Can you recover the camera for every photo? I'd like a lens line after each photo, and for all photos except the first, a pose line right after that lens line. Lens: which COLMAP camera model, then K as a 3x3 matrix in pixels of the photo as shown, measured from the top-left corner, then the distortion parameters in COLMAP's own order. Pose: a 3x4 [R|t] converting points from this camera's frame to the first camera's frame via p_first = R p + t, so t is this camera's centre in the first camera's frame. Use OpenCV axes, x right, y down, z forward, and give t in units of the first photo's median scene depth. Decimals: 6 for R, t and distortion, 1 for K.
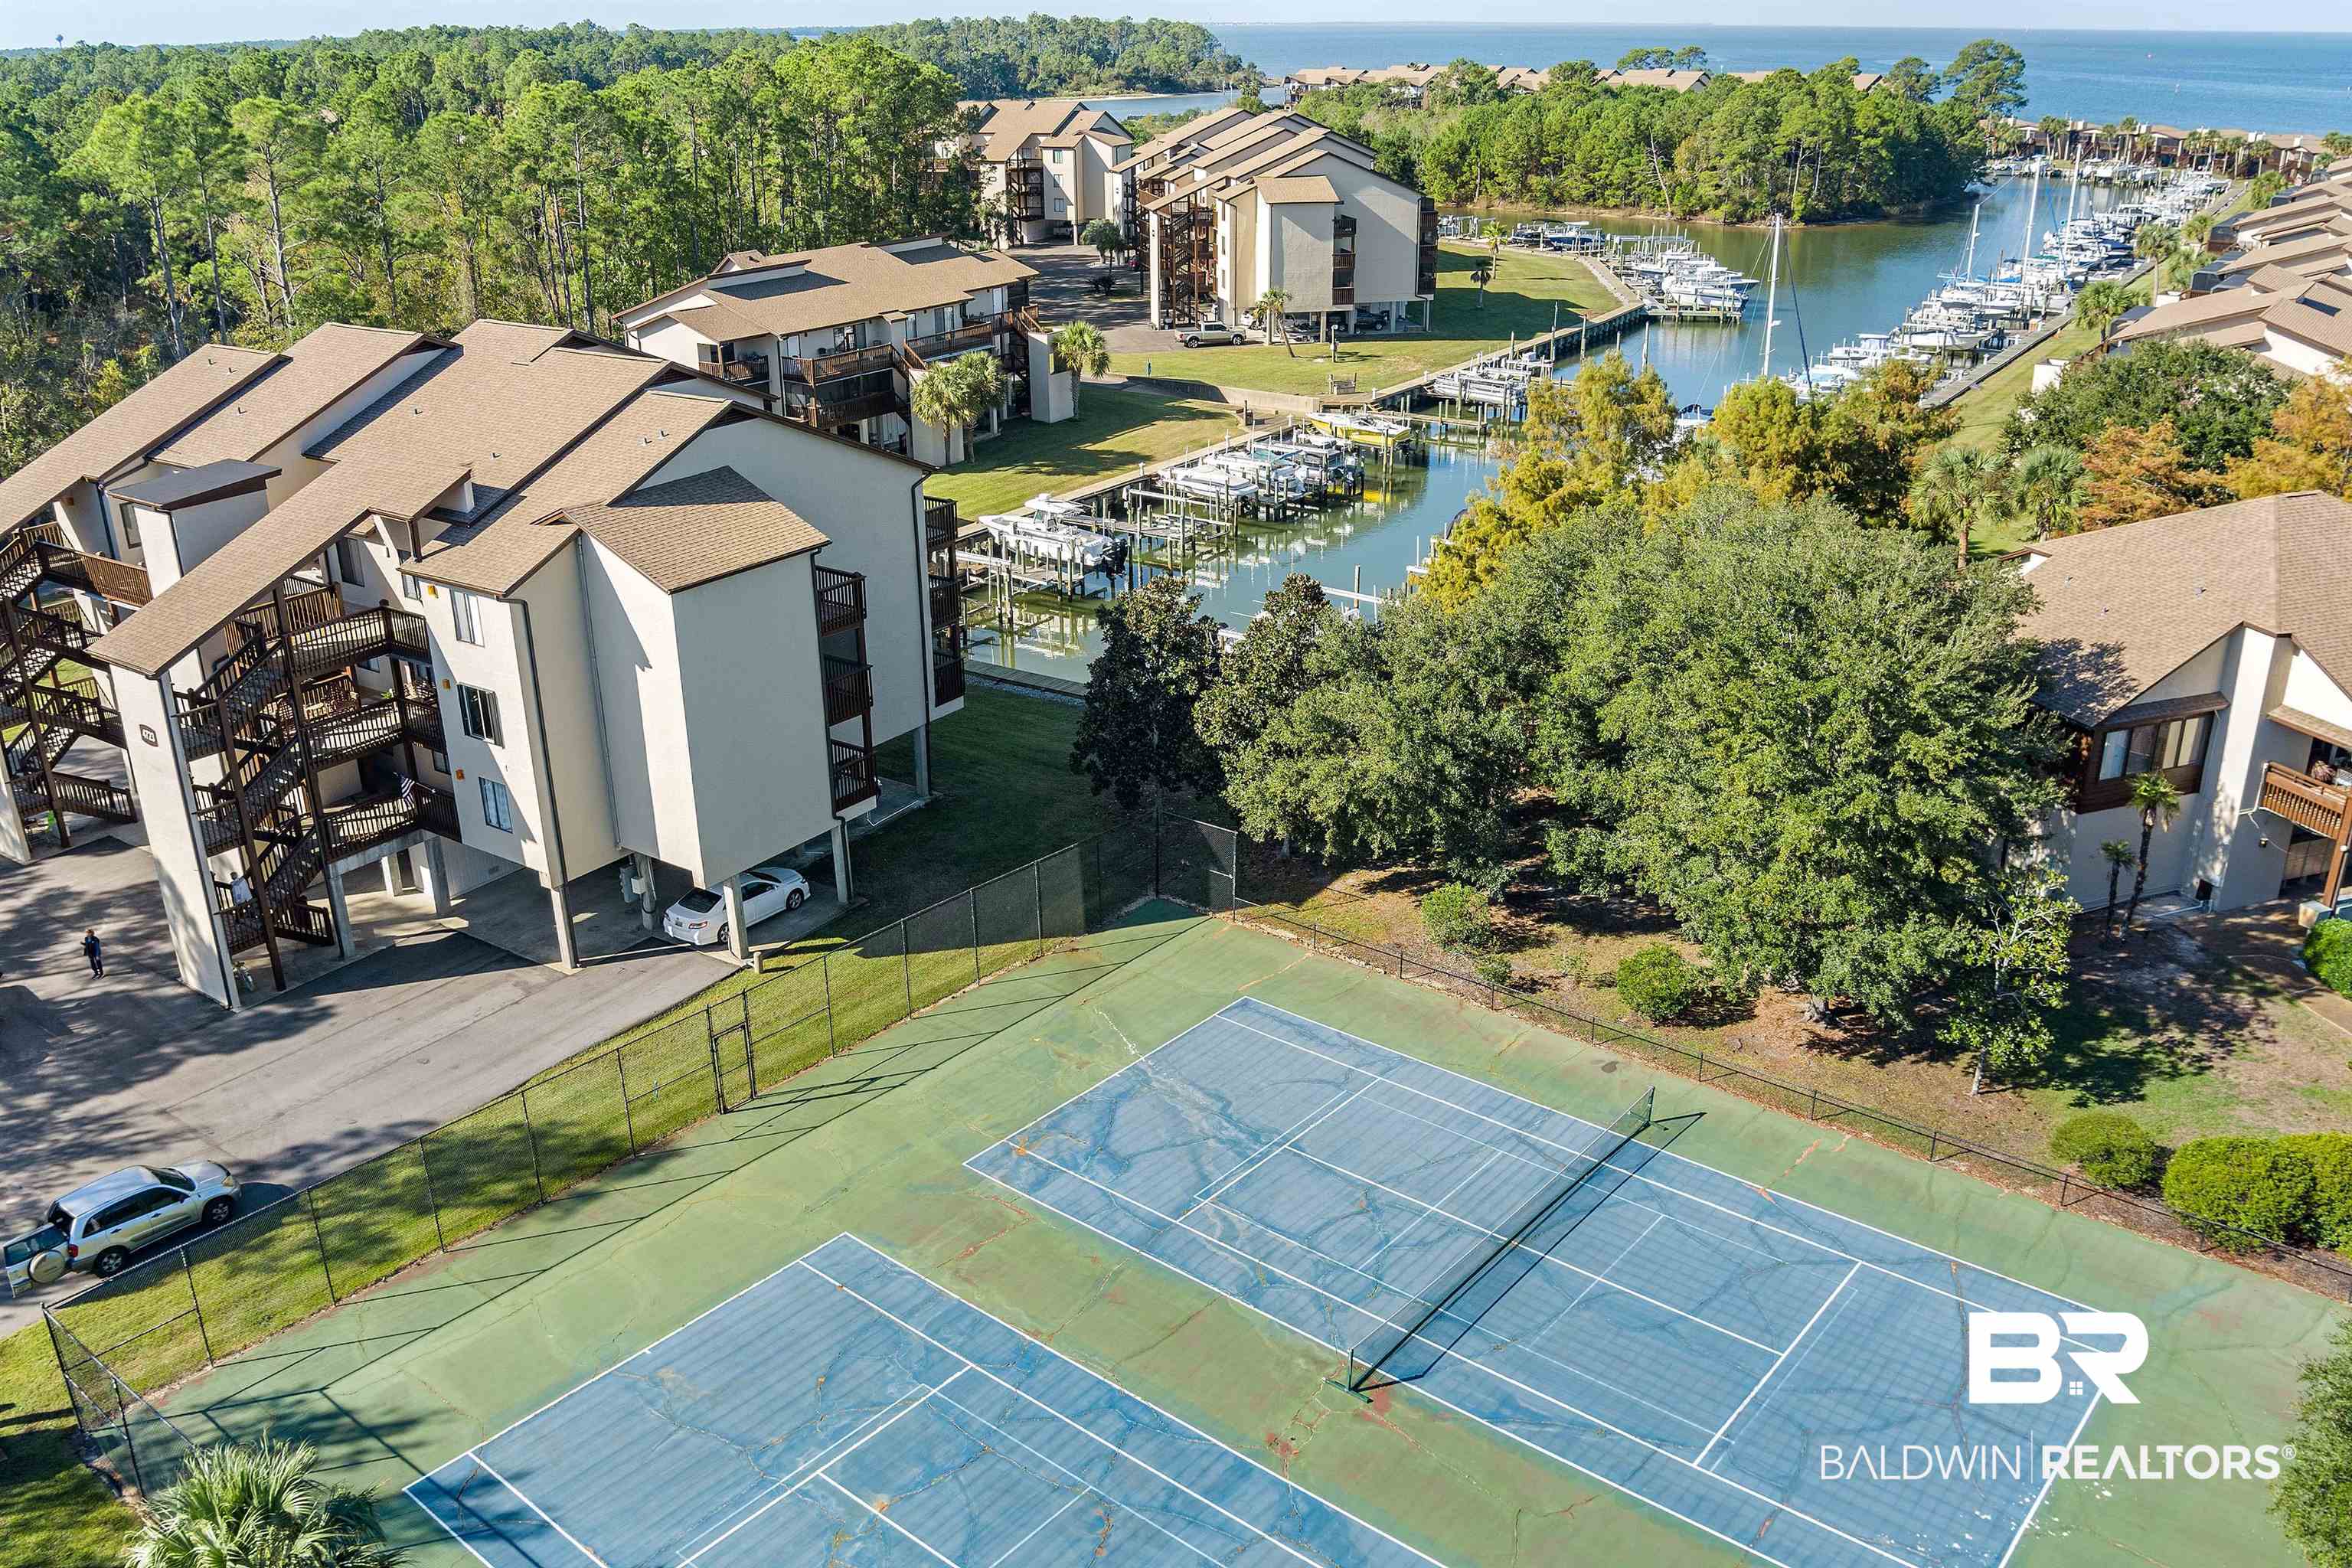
lens RADIAL K [[1914.6, 0, 1192.9], [0, 1914.6, 768.2], [0, 0, 1]] dist [-0.075116, 0.021347]
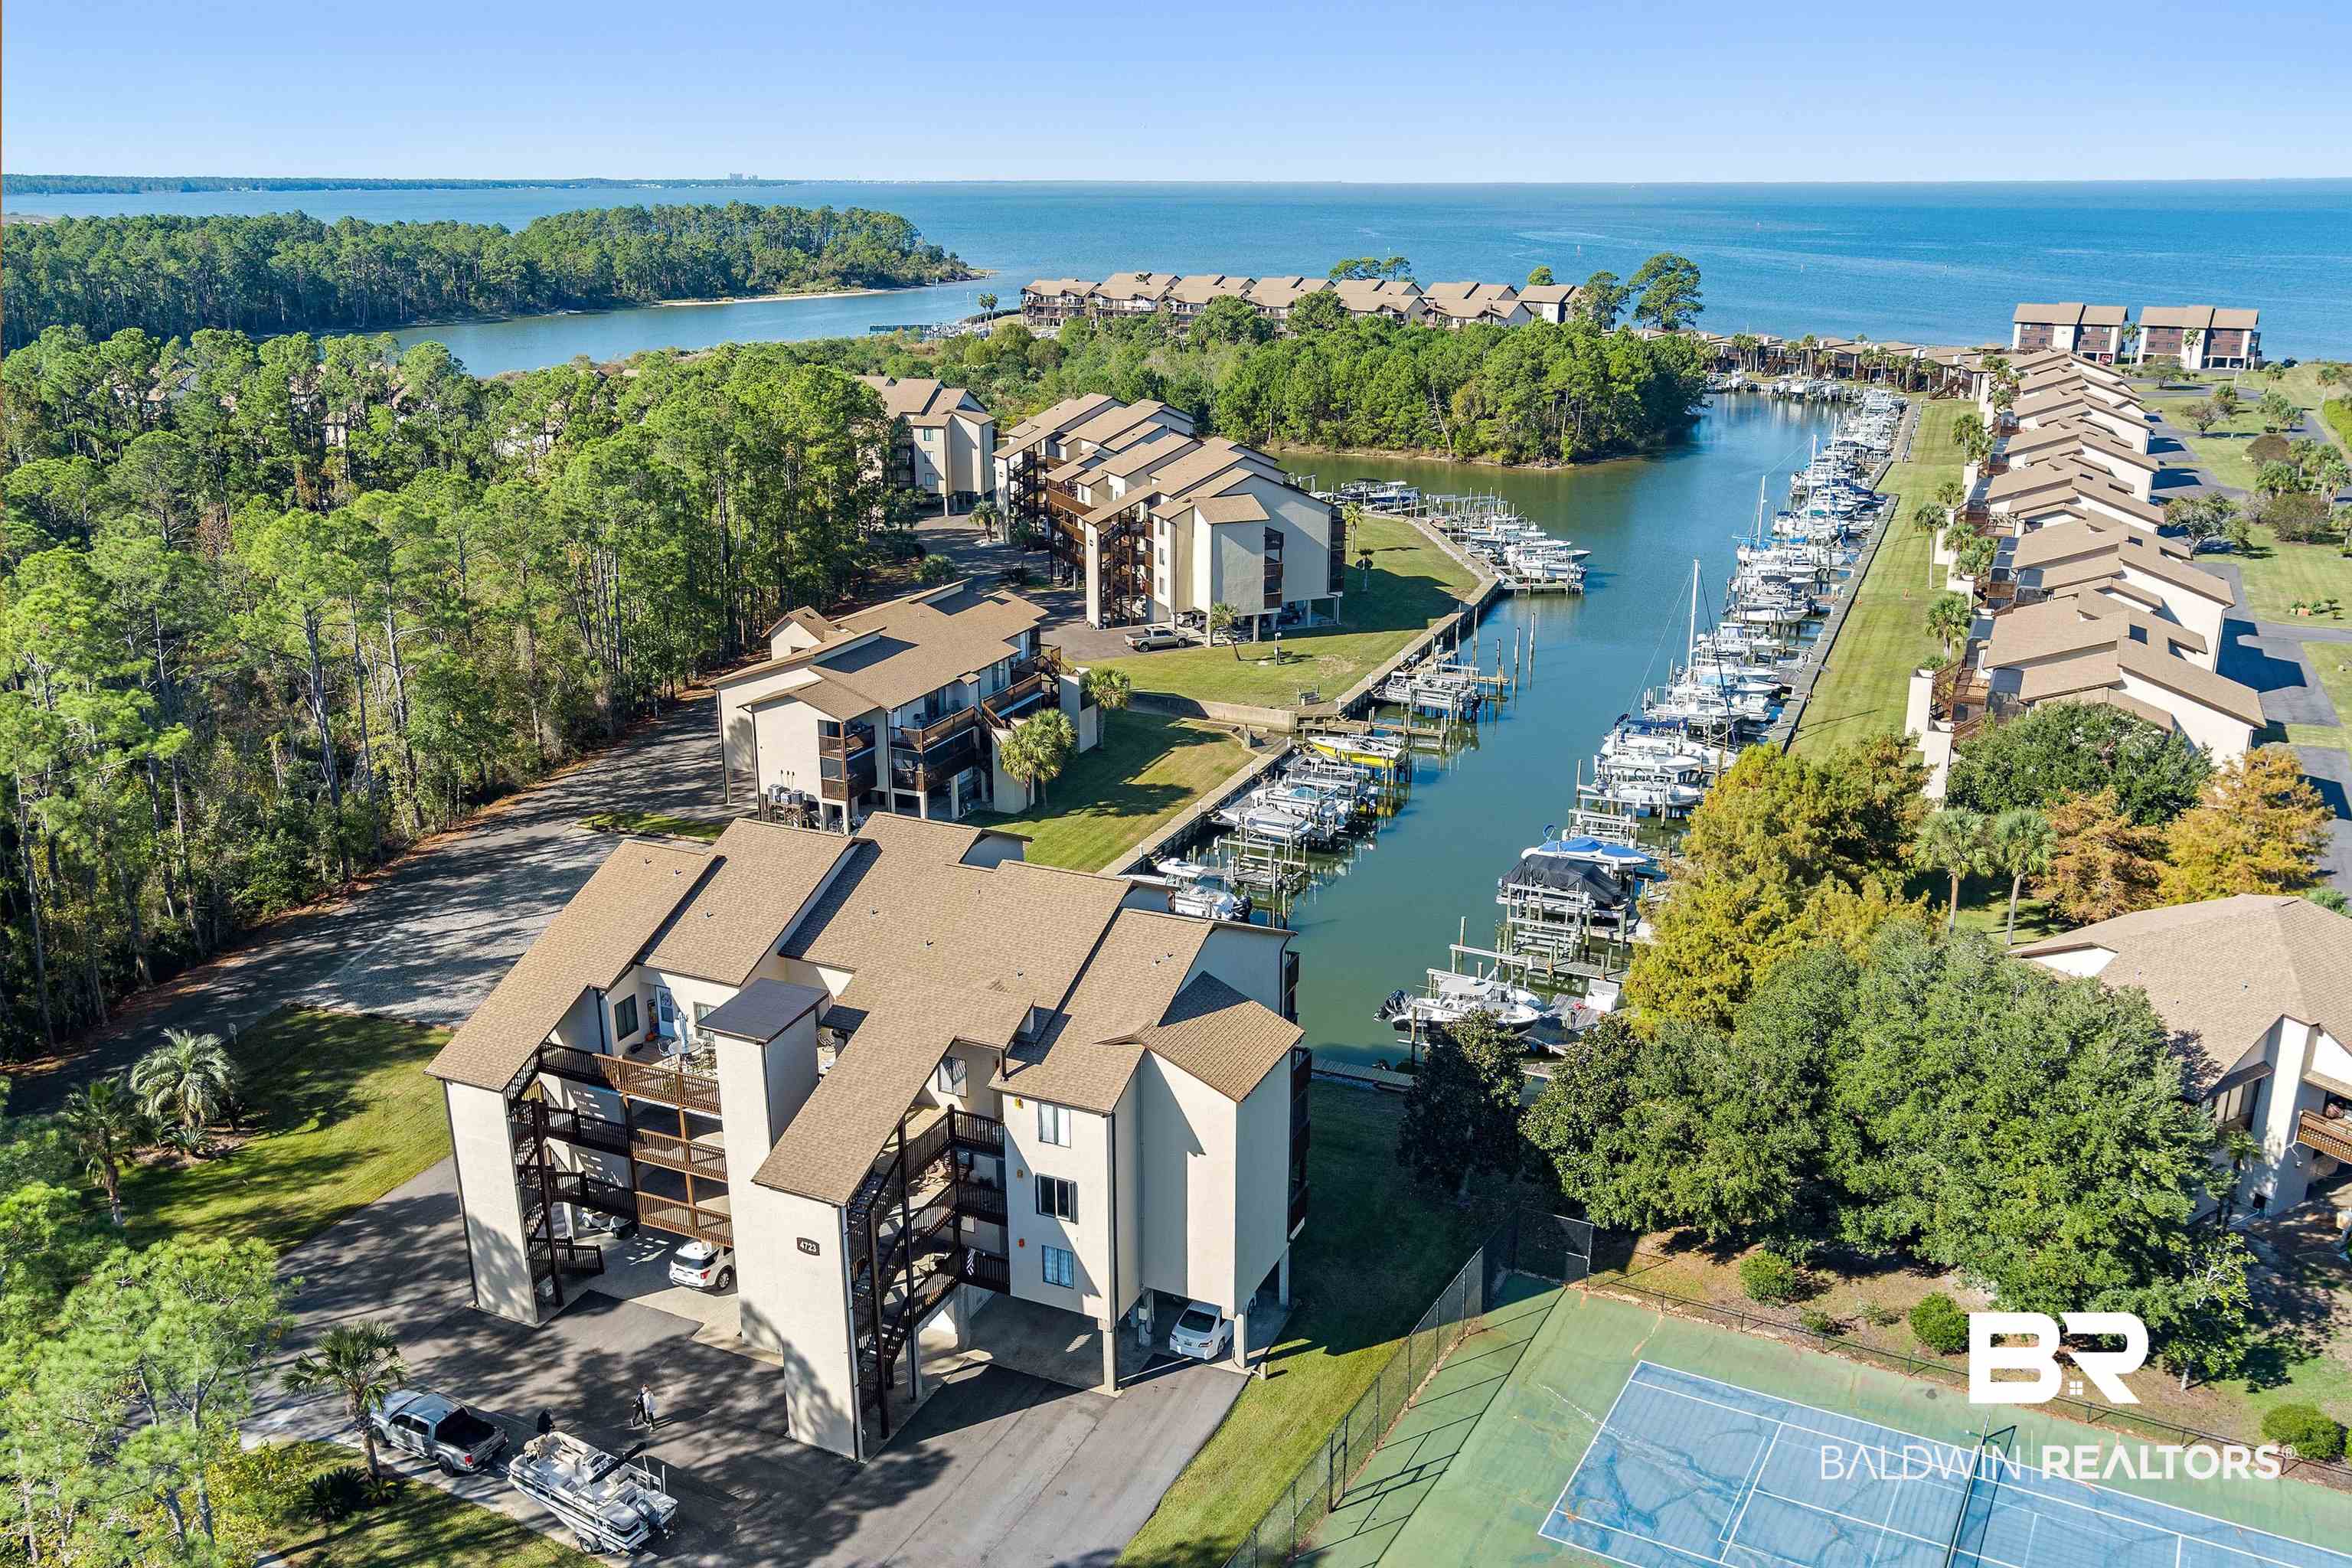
lens RADIAL K [[1914.6, 0, 1195.0], [0, 1914.6, 766.0], [0, 0, 1]] dist [-0.075116, 0.021347]
pose [[0.984154, -0.045307, 0.171430, -0.223361], [0.058386, 0.995692, -0.072034, -0.098747], [-0.167428, 0.080902, 0.982559, -0.121302]]
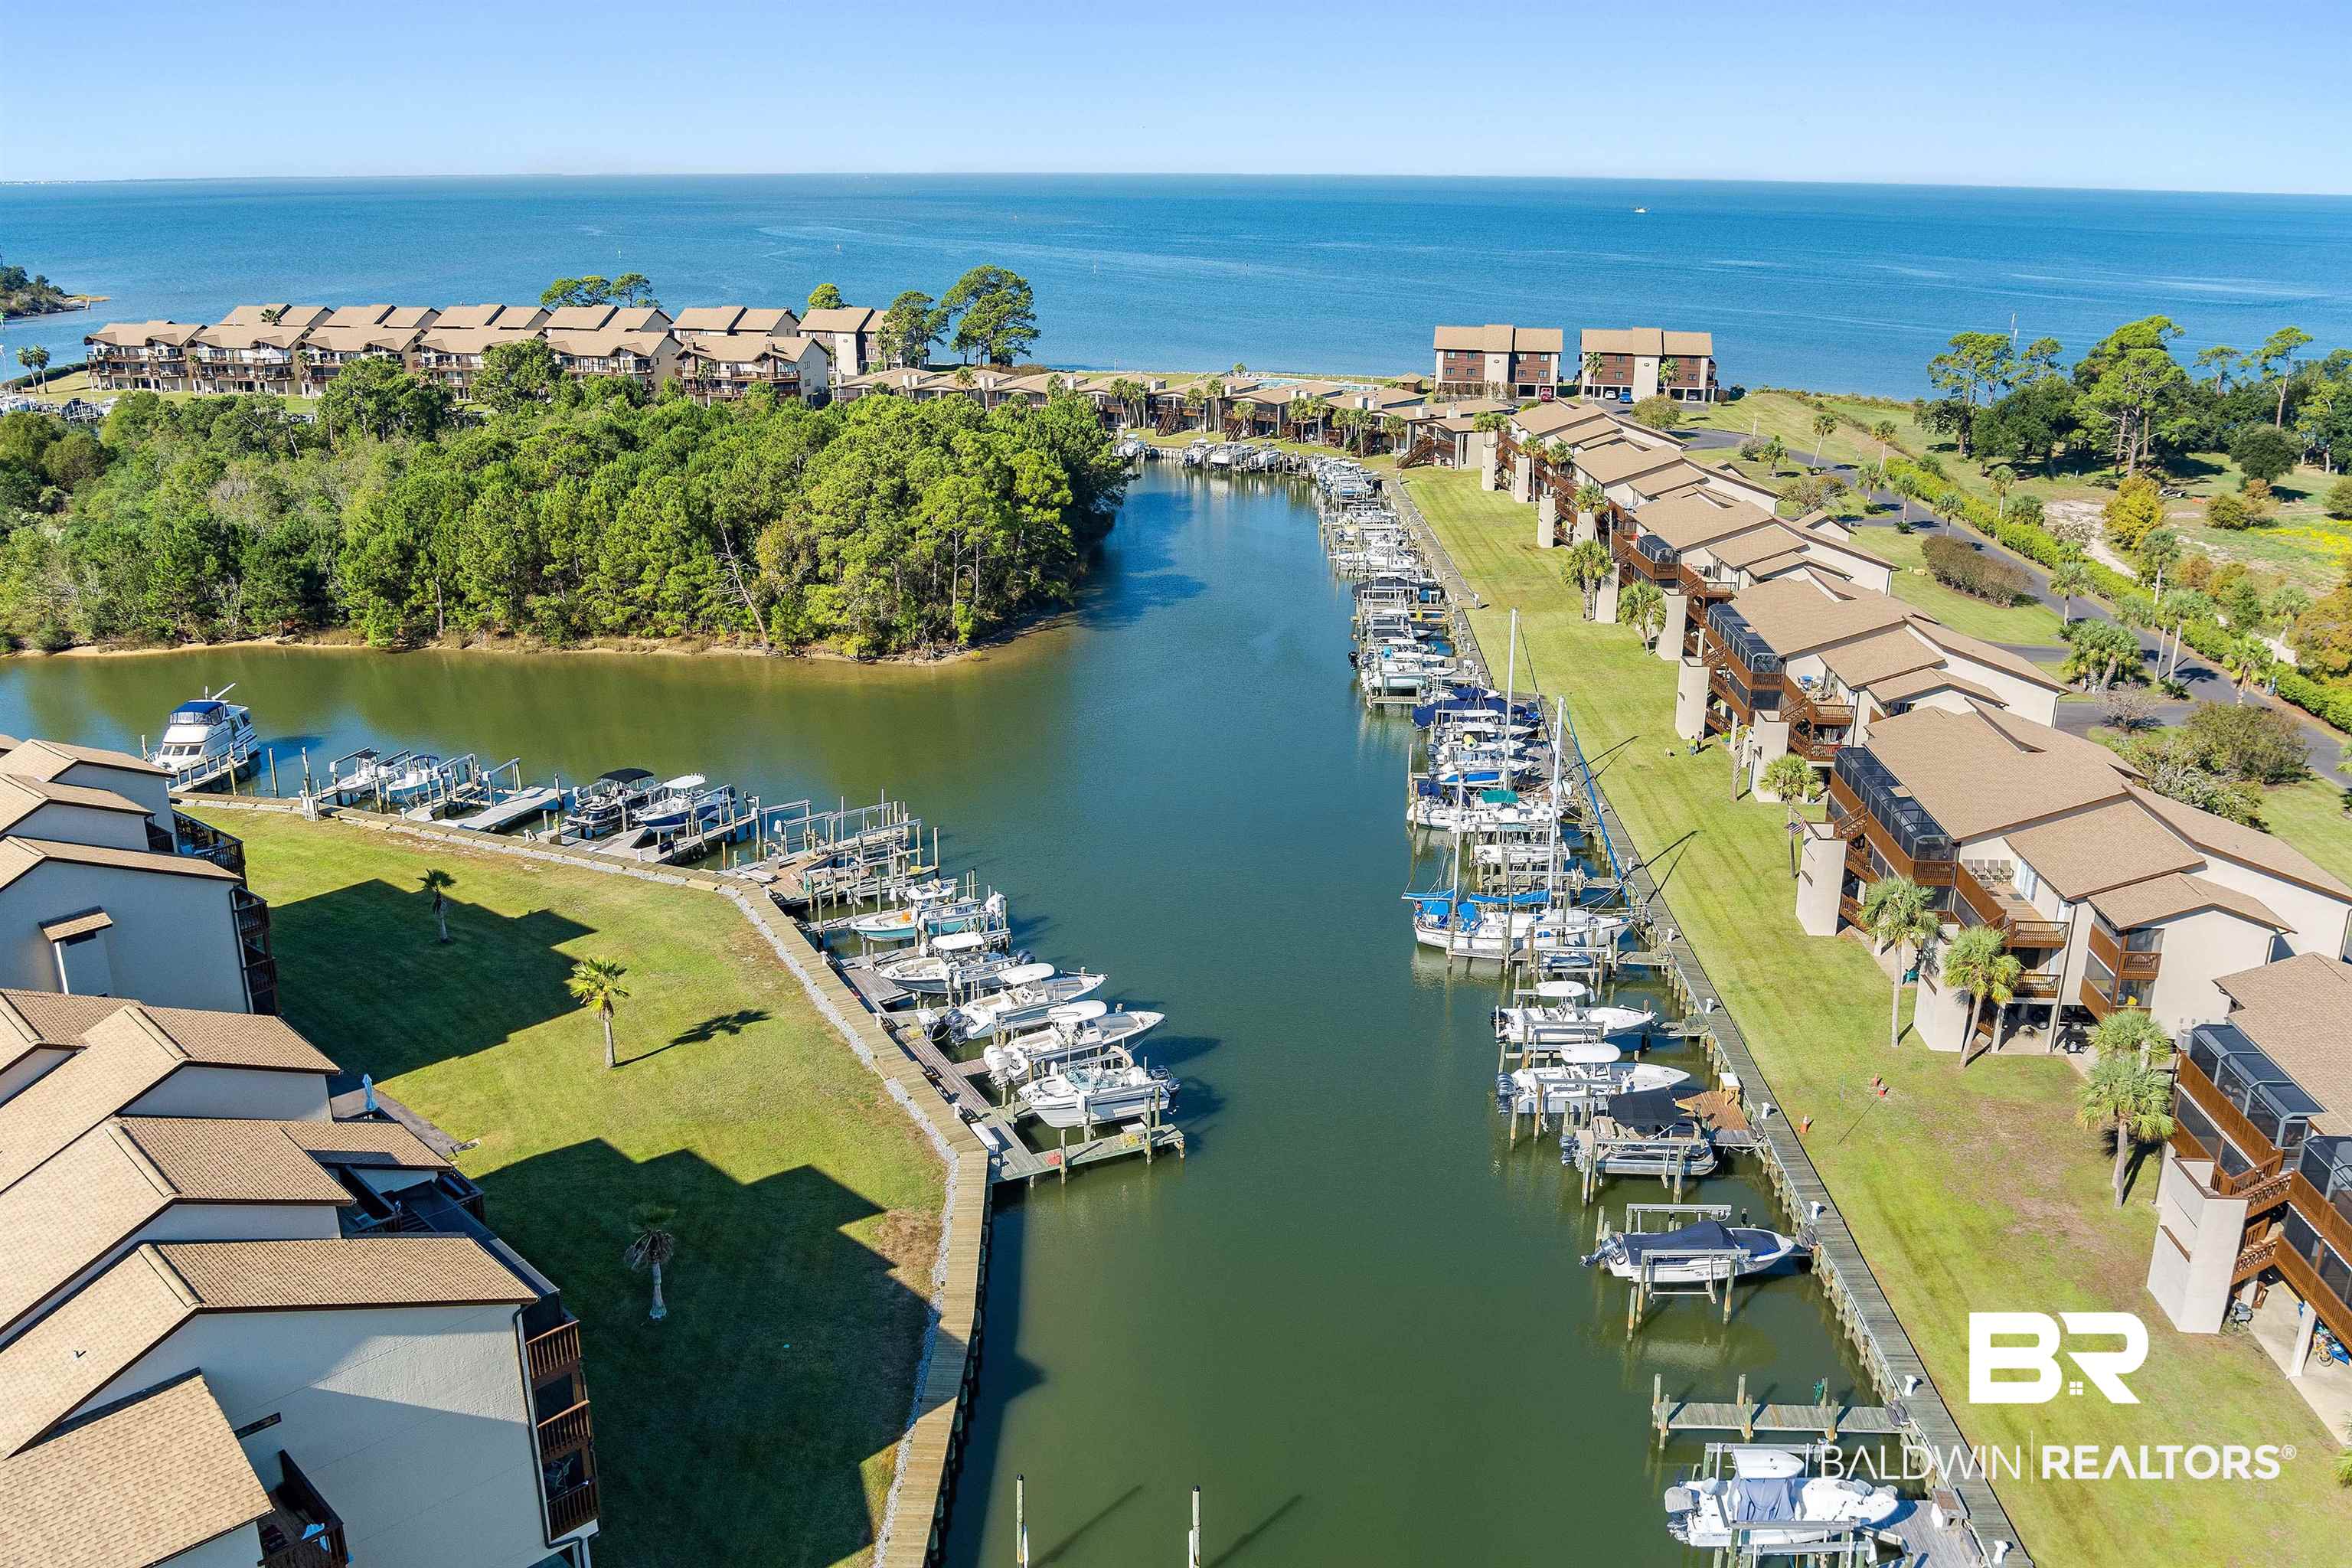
lens RADIAL K [[1914.6, 0, 1186.8], [0, 1914.6, 808.7], [0, 0, 1]] dist [-0.075116, 0.021347]
pose [[0.849222, -0.154639, 0.504885, 0.090834], [0.181155, 0.983448, -0.003488, -0.502823], [-0.495989, 0.094425, 0.863179, 0.901922]]
